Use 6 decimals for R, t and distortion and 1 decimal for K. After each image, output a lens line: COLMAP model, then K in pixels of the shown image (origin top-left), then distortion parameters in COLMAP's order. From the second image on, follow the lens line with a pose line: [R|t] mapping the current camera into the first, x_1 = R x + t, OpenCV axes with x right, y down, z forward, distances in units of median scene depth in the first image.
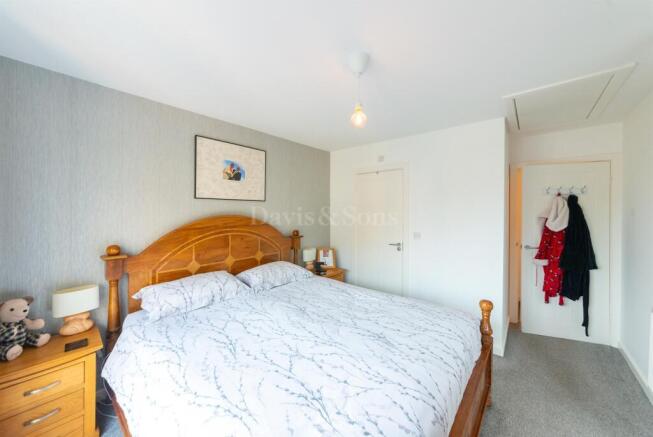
lens RADIAL K [[231.2, 0, 322.7], [0, 231.2, 211.6], [0, 0, 1]] dist [-0.000402, 0.001038]
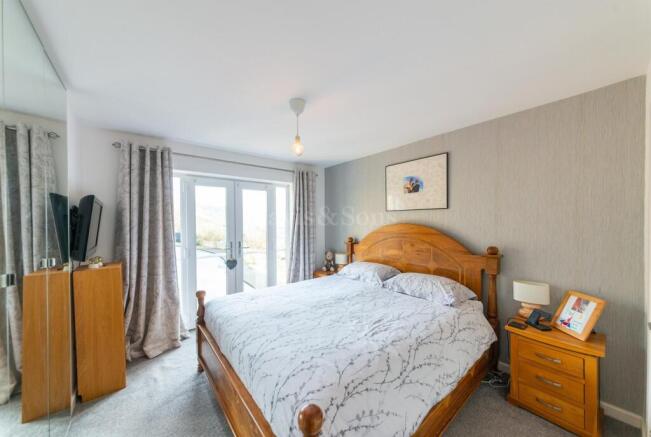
lens RADIAL K [[230.5, 0, 326.6], [0, 230.5, 222.3], [0, 0, 1]] dist [-0.000402, 0.001038]
pose [[-0.162061, 0.000557, -0.986781, 0.814088], [0.004564, 0.999990, -0.000185, 0.008033], [0.986770, -0.004534, -0.162062, 0.783497]]
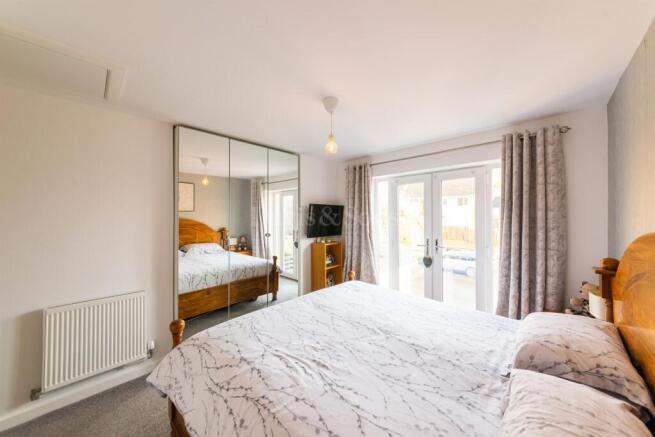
lens RADIAL K [[231.9, 0, 334.0], [0, 231.9, 215.4], [0, 0, 1]] dist [-0.000402, 0.001038]
pose [[-0.999673, 0.004284, 0.025211, 0.061590], [0.004360, 0.999986, 0.002980, -0.015006], [-0.025198, 0.003089, -0.999678, 1.319838]]
